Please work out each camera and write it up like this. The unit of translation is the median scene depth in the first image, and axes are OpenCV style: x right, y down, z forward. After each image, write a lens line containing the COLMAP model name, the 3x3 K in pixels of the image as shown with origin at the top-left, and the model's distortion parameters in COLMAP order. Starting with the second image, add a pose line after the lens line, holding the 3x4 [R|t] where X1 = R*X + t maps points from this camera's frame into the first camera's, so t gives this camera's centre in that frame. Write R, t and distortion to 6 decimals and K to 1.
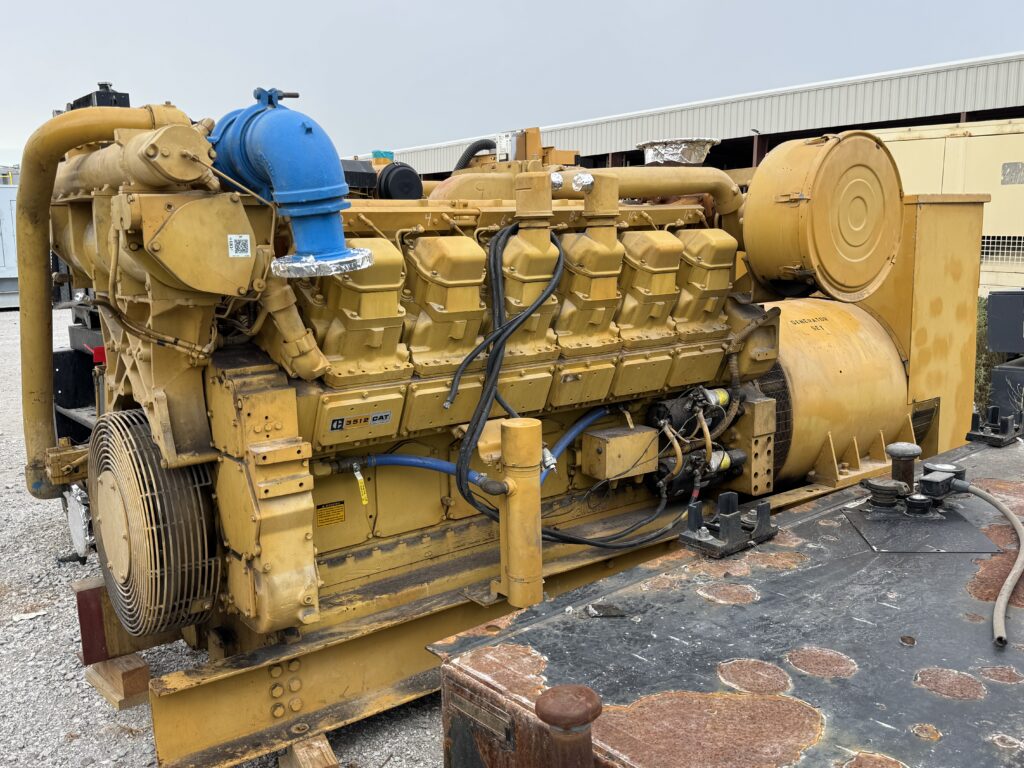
lens RADIAL K [[951.6, 0, 507.6], [0, 951.6, 384.2], [0, 0, 1]] dist [0.023959, 0.000000]
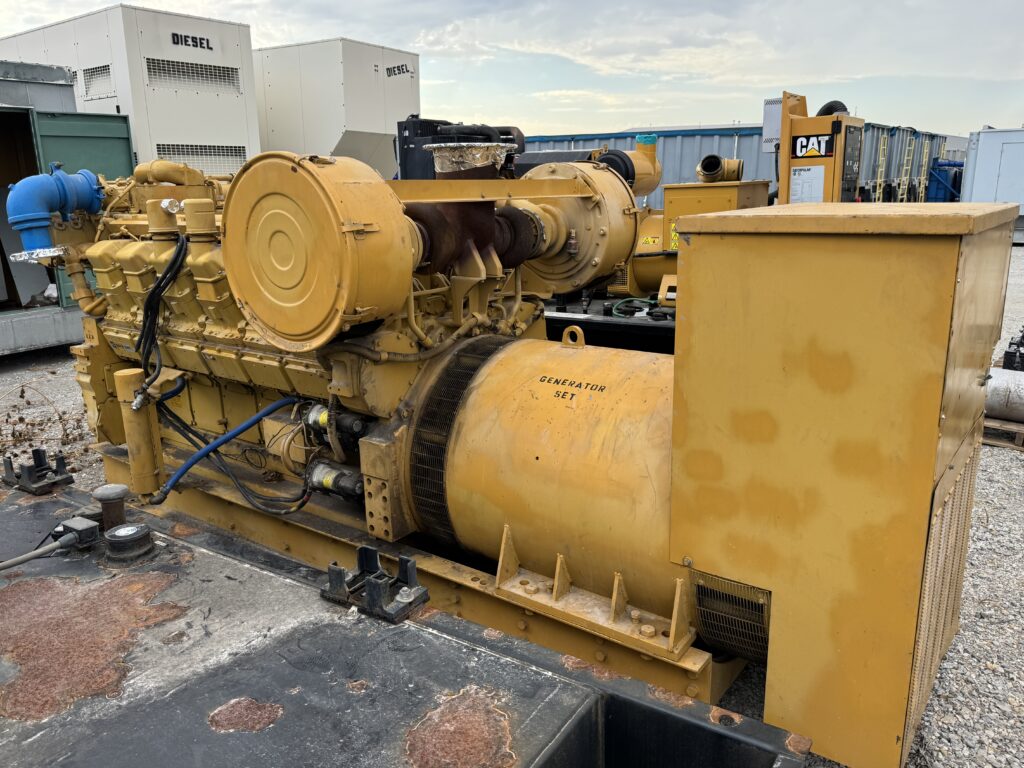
lens RADIAL K [[773.3, 0, 509.7], [0, 773.3, 381.2], [0, 0, 1]] dist [0.006788, -0.001868]
pose [[0.279618, 0.247435, -0.927680, 1.009295], [-0.142276, 0.966232, 0.214834, -0.224040], [0.949511, 0.071916, 0.305380, 0.912894]]
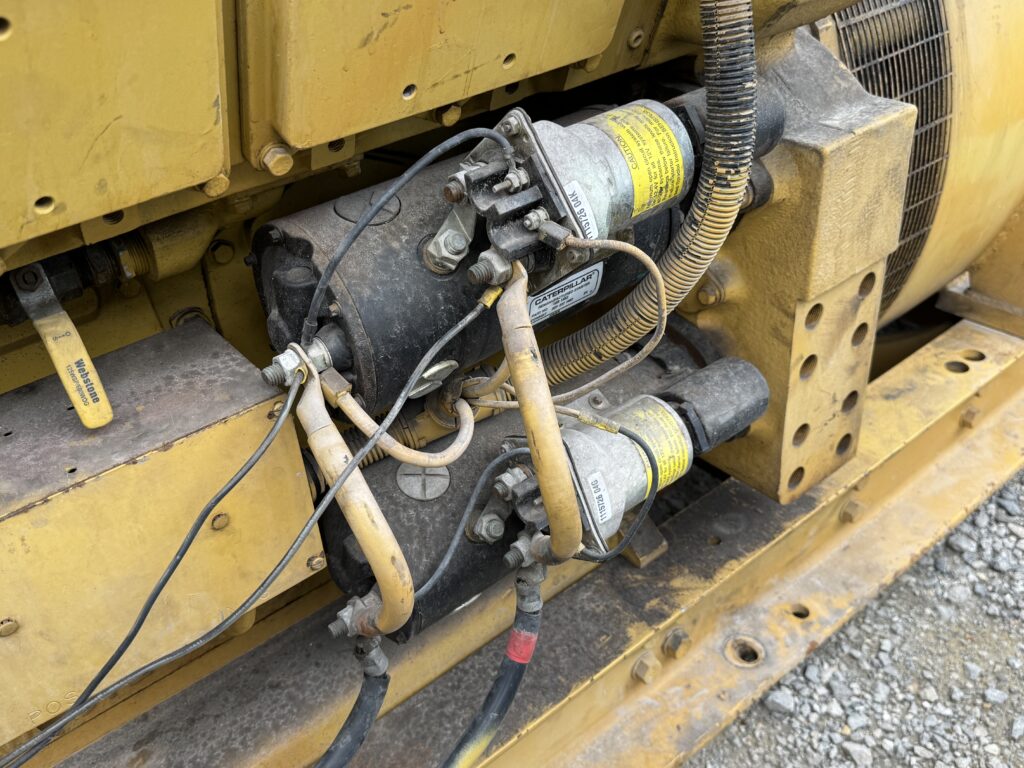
lens RADIAL K [[951.6, 0, 510.0], [0, 951.6, 386.5], [0, 0, 1]] dist [0.023959, 0.000000]
pose [[0.997610, -0.069078, 0.001363, 0.192338], [0.062205, 0.906593, 0.417395, -0.022881], [-0.030069, -0.416313, 0.908724, 0.809419]]
